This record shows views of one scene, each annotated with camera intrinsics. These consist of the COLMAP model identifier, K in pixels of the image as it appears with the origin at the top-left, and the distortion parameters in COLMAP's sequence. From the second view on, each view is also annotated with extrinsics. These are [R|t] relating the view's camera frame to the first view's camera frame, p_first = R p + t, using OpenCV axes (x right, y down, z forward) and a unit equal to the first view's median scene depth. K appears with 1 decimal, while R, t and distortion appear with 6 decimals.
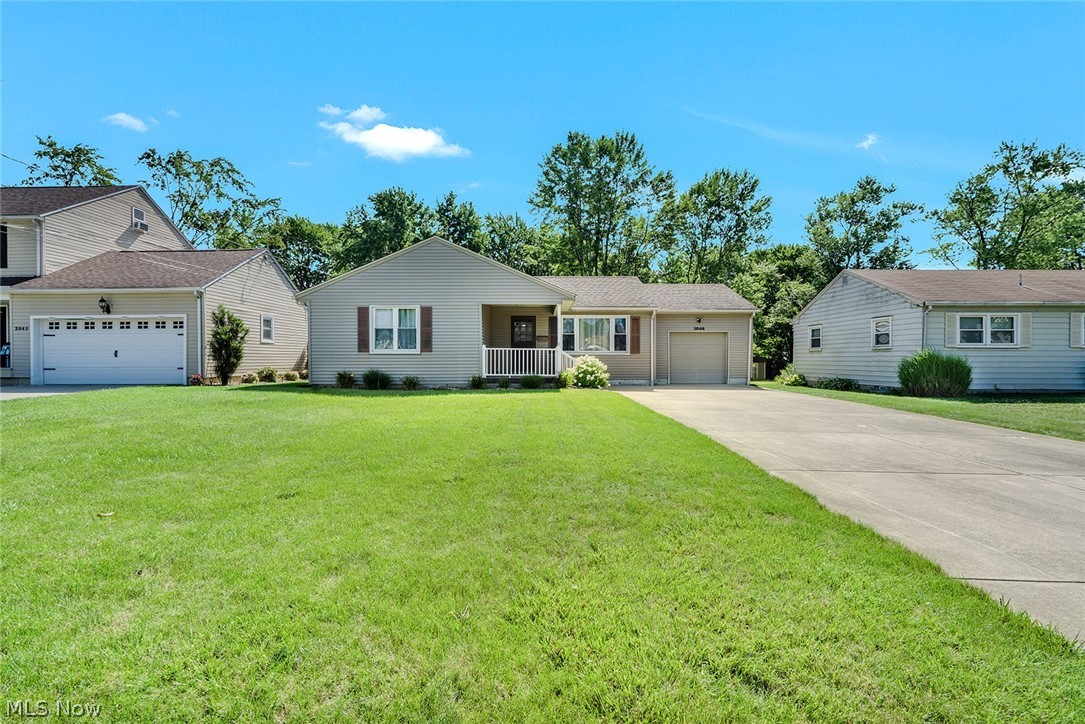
lens RADIAL K [[493.5, 0, 542.5], [0, 493.5, 362.0], [0, 0, 1]] dist [0.021708, 0.000083]
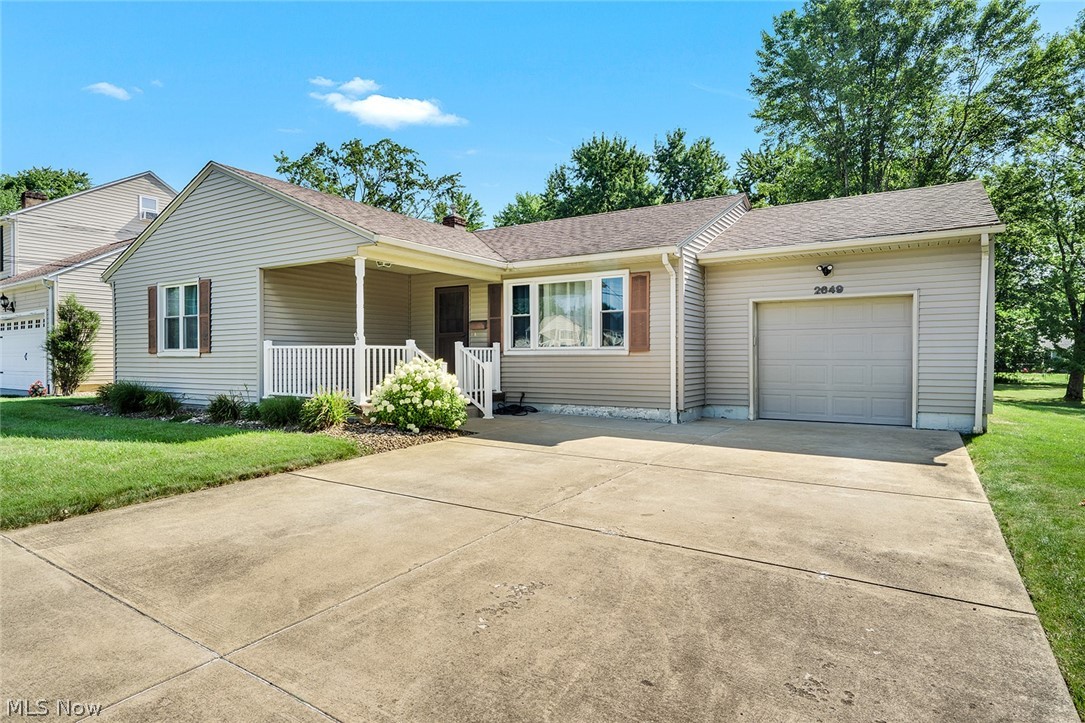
lens RADIAL K [[592.3, 0, 542.5], [0, 592.3, 361.5], [0, 0, 1]] dist [-0.003023, 0.022599]
pose [[0.849299, 0.002434, -0.527907, 0.394057], [0.002730, 0.999956, 0.009002, -0.012228], [0.527906, -0.009087, 0.849254, 0.463916]]
